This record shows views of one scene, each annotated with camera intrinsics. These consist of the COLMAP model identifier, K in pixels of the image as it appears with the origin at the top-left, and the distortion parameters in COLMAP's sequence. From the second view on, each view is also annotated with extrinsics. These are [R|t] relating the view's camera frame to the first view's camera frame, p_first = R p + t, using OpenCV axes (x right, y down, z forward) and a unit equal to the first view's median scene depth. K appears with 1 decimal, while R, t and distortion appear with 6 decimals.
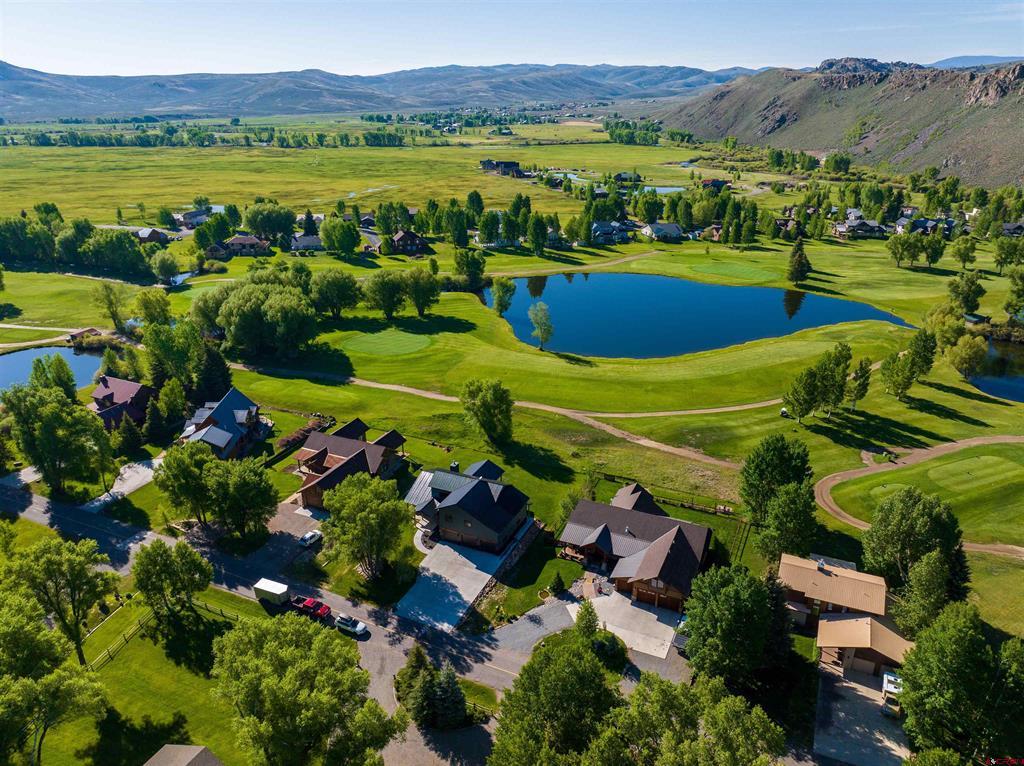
lens RADIAL K [[724.2, 0, 514.4], [0, 724.2, 379.9], [0, 0, 1]] dist [-0.054537, 0.026883]
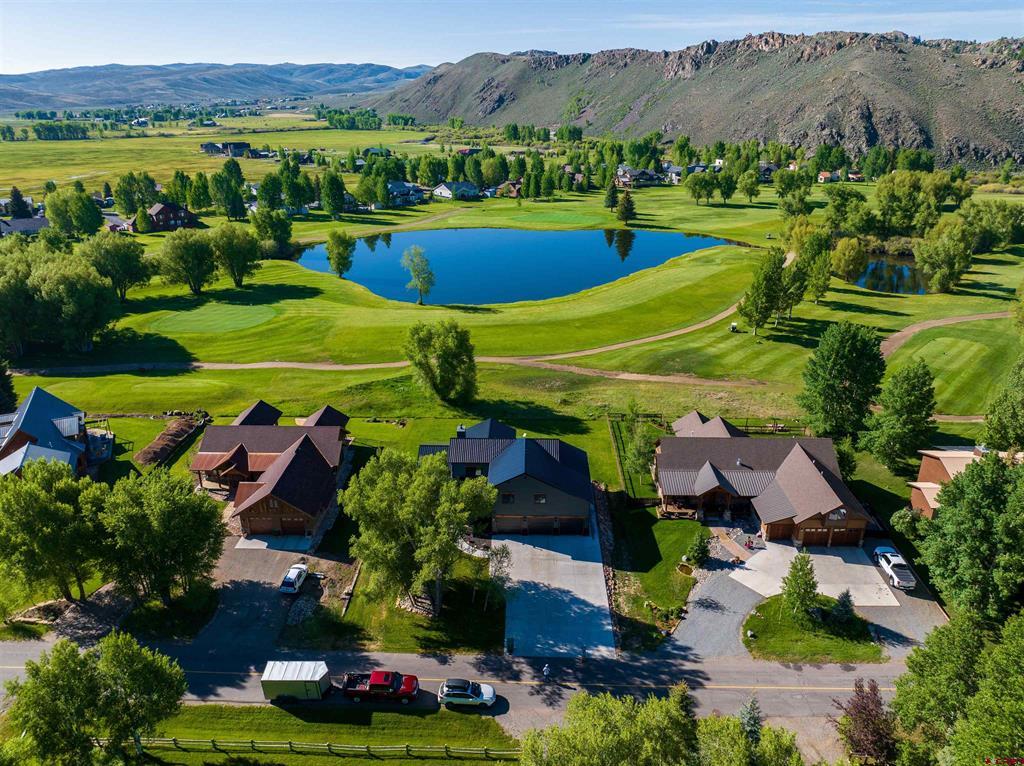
lens RADIAL K [[724.2, 0, 514.4], [0, 724.2, 379.9], [0, 0, 1]] dist [-0.054537, 0.026883]
pose [[0.920461, -0.145203, 0.362860, -0.176143], [0.145501, 0.988999, 0.026668, 0.036845], [-0.362740, 0.028250, 0.931462, 0.206901]]
